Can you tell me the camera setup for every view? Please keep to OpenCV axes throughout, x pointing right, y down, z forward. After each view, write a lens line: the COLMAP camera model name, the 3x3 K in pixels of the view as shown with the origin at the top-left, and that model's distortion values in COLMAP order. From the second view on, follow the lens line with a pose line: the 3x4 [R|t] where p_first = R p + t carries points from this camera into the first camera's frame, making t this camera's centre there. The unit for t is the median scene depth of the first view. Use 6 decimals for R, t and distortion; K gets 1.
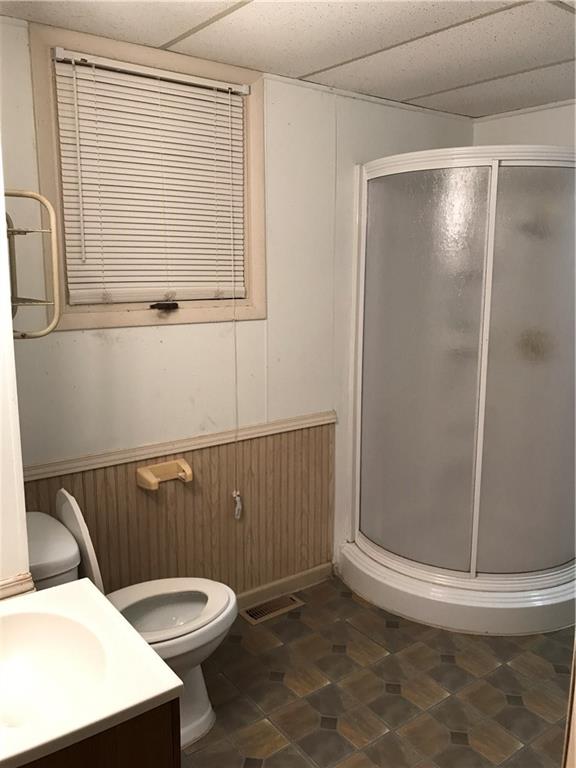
lens RADIAL K [[641.5, 0, 292.3], [0, 641.5, 380.9], [0, 0, 1]] dist [0.000400, -0.006405]
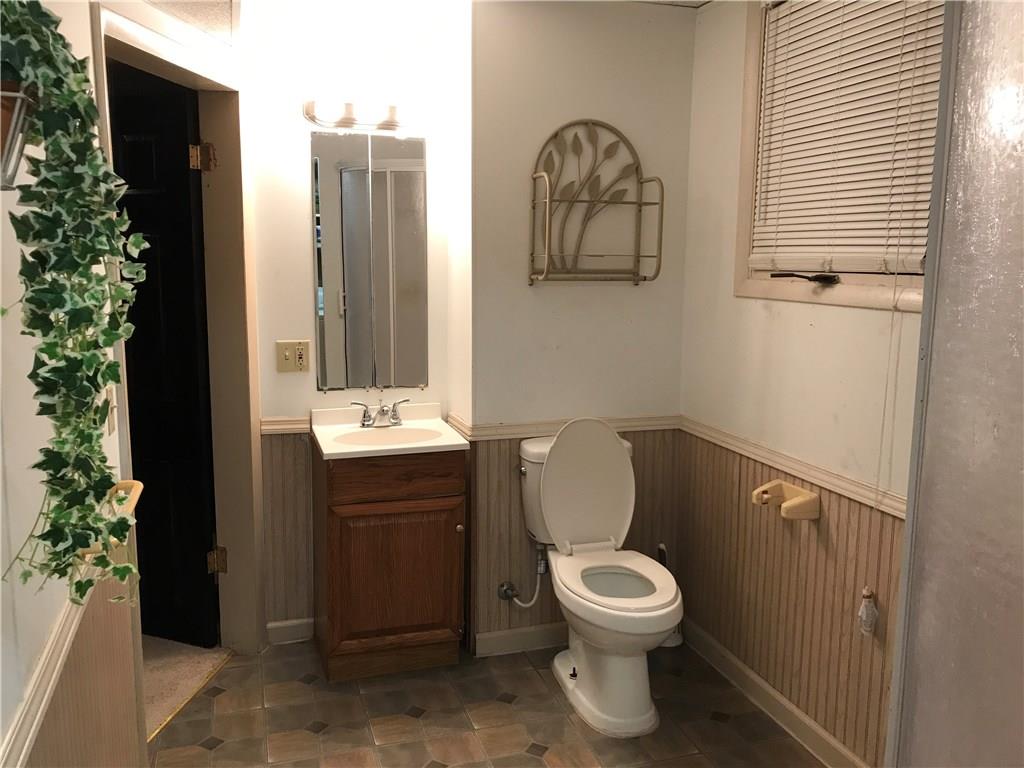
lens RADIAL K [[855.3, 0, 512.0], [0, 855.3, 384.0], [0, 0, 1]] dist [0.000400, -0.006405]
pose [[-0.346850, 0.134221, -0.928267, 0.629147], [-0.174358, 0.963229, 0.204425, -0.102159], [0.921572, 0.232756, -0.310694, 0.739438]]
